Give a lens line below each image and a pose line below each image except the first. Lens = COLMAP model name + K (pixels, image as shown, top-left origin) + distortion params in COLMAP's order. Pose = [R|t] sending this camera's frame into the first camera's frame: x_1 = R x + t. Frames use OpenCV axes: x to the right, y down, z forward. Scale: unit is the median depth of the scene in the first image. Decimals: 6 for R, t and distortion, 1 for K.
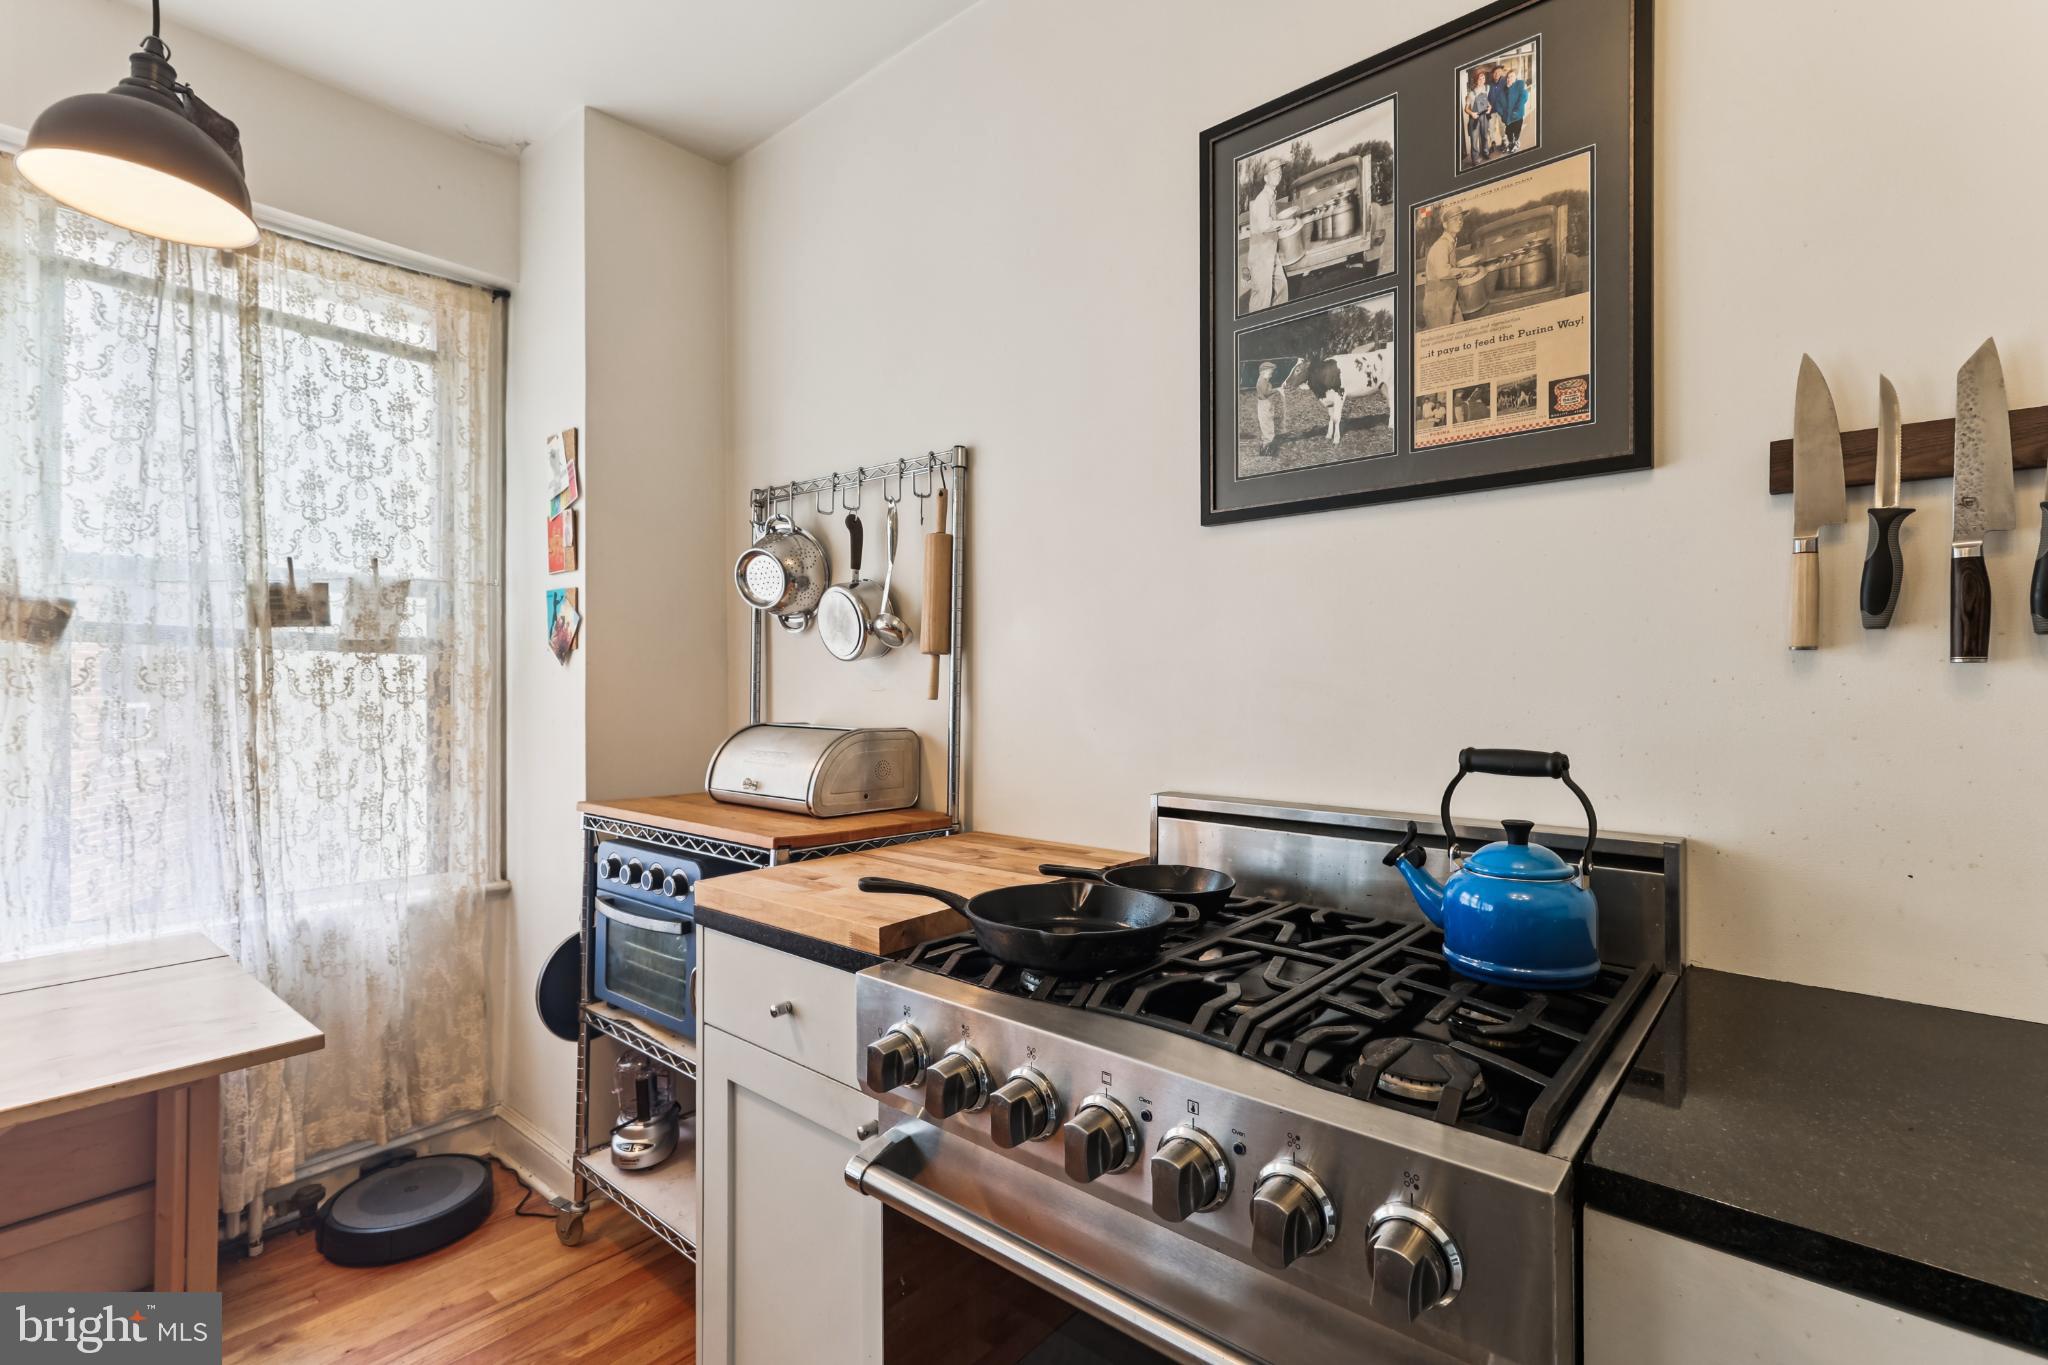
lens RADIAL K [[955.9, 0, 1028.0], [0, 955.9, 689.4], [0, 0, 1]] dist [0.007843, -0.002967]
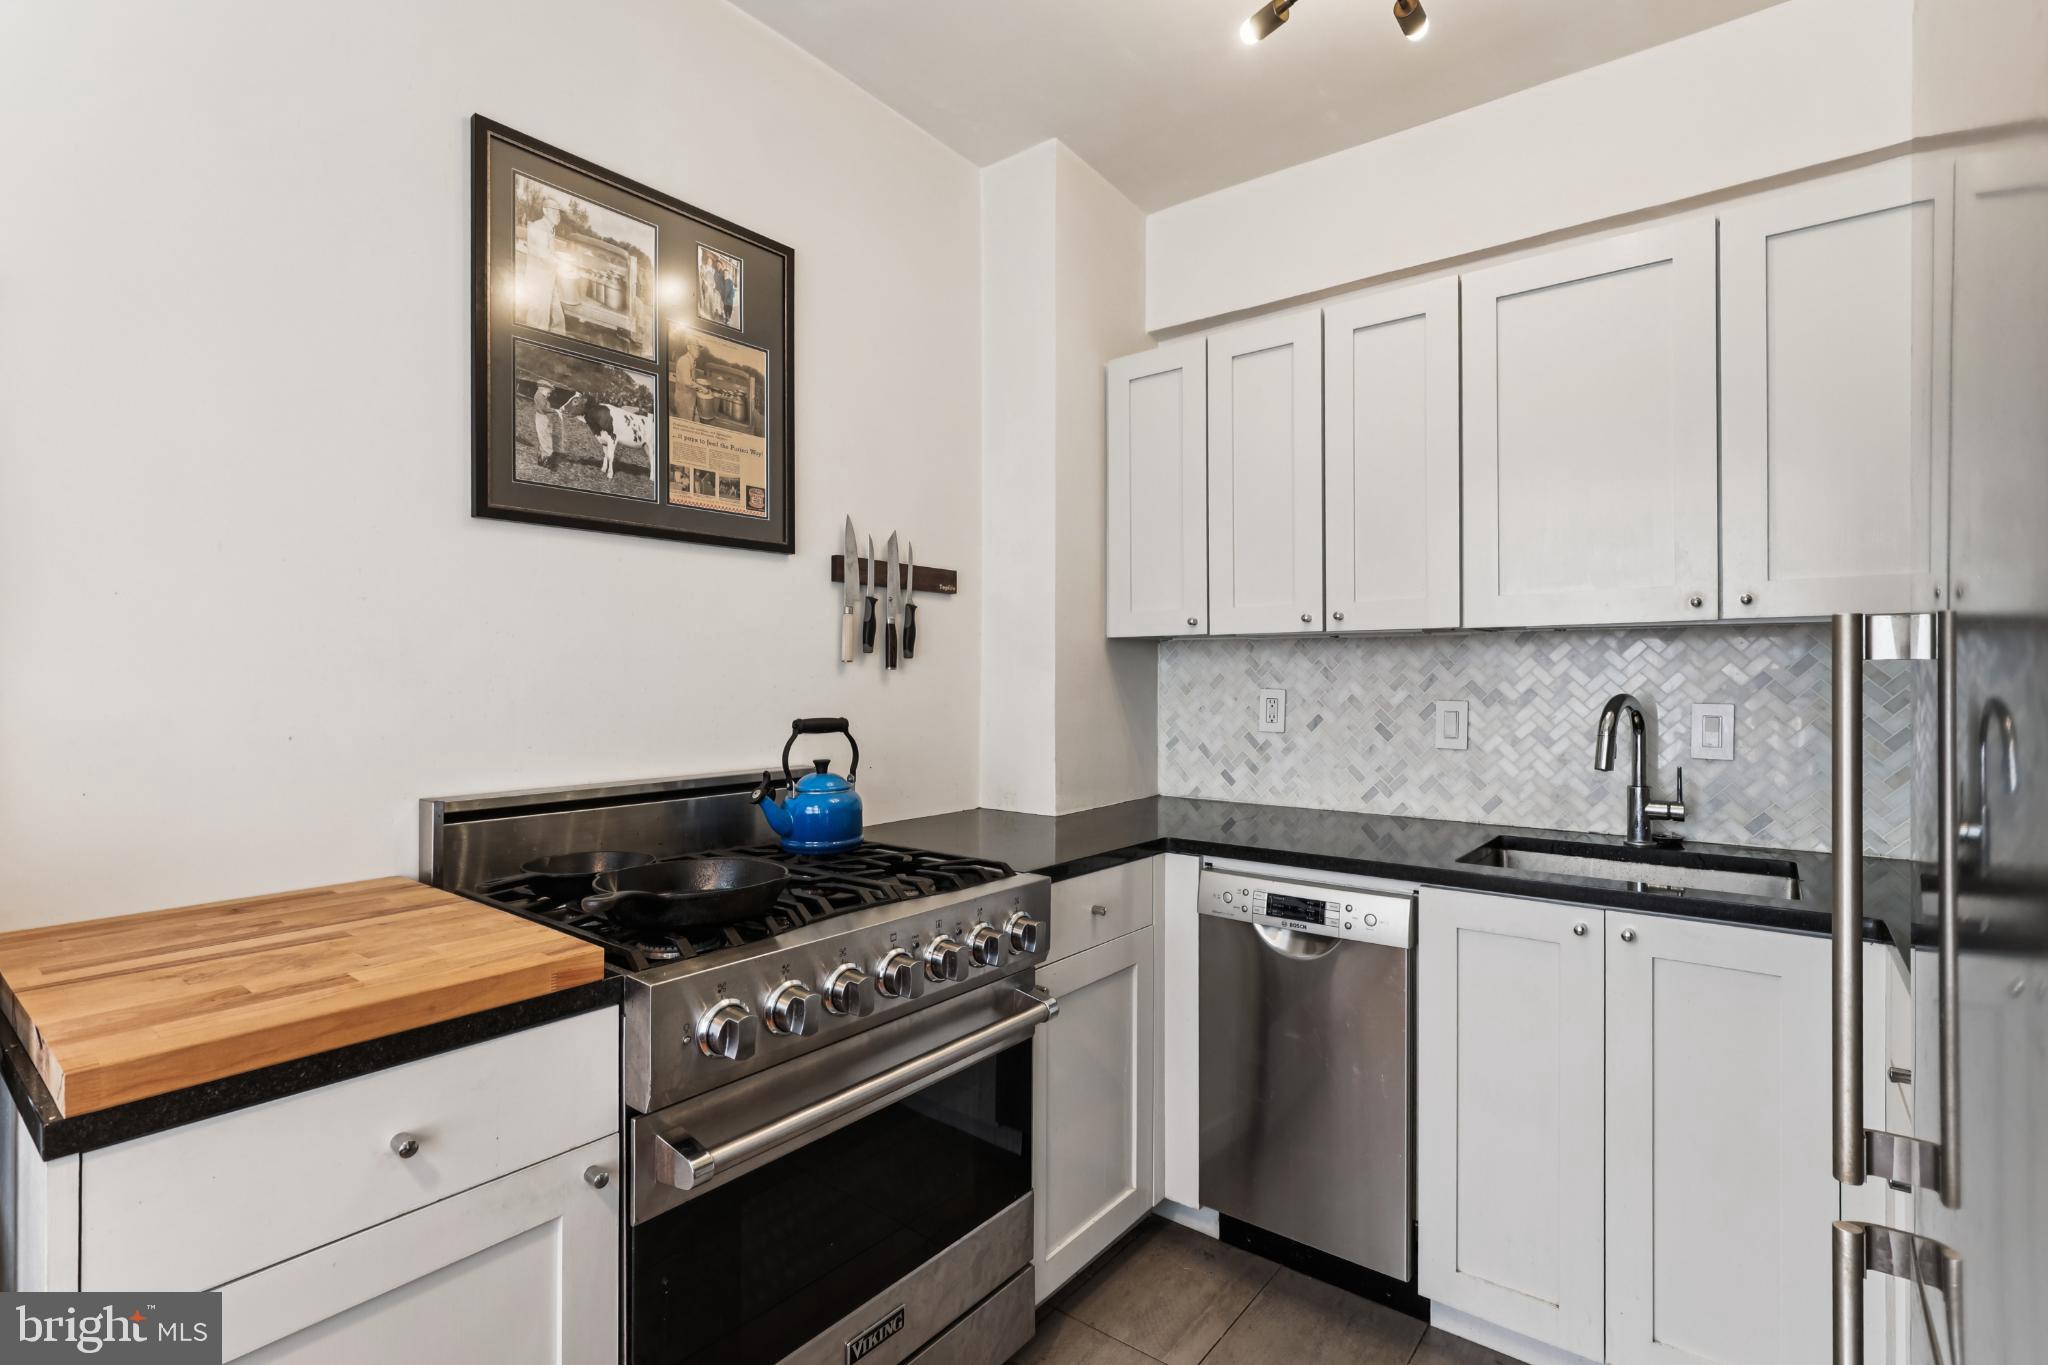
lens RADIAL K [[955.9, 0, 1041.9], [0, 955.9, 671.4], [0, 0, 1]] dist [0.007843, -0.002967]
pose [[-0.049671, 0.001916, 0.998764, -0.990223], [-0.001995, 0.999996, -0.002017, -0.014304], [-0.998764, -0.002093, -0.049667, 0.566548]]
